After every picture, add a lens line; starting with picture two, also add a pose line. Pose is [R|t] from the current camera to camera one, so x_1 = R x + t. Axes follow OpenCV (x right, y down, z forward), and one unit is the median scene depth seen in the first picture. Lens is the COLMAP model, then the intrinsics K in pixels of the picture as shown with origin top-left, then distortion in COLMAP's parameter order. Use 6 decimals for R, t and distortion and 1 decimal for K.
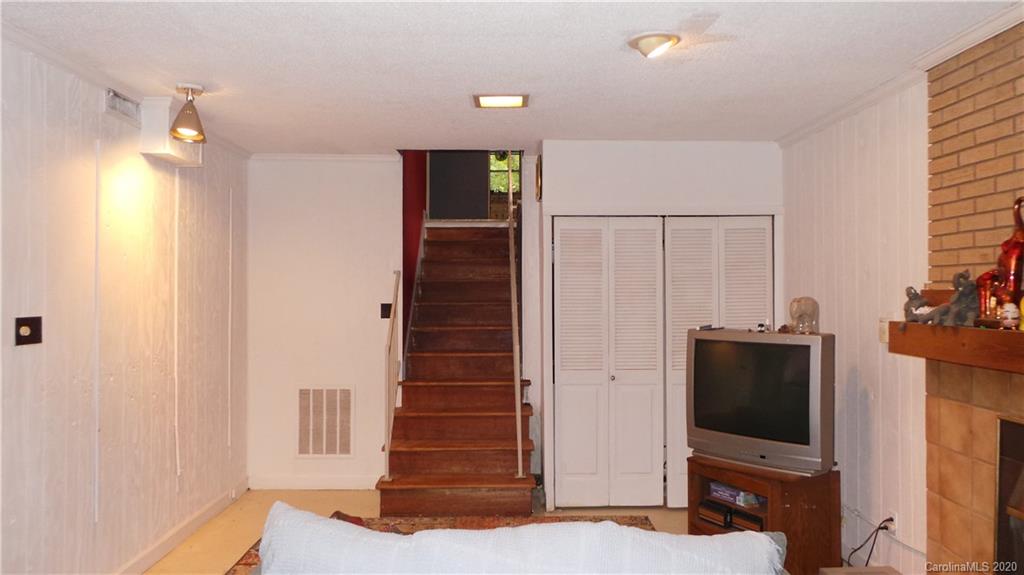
lens RADIAL K [[717.2, 0, 512.0], [0, 717.2, 287.5], [0, 0, 1]] dist [0.007217, 0.001859]
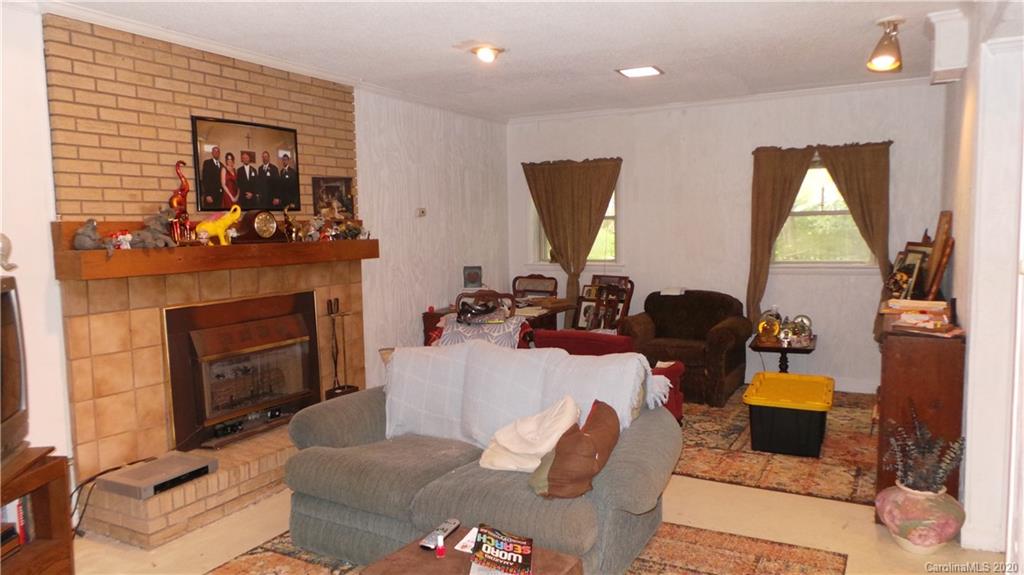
lens RADIAL K [[717.2, 0, 512.0], [0, 717.2, 287.5], [0, 0, 1]] dist [0.007217, 0.001859]
pose [[-0.868572, -0.027700, 0.494788, -0.600820], [0.015754, 0.996389, 0.083437, 0.024511], [-0.495312, 0.080266, -0.864999, 1.767346]]
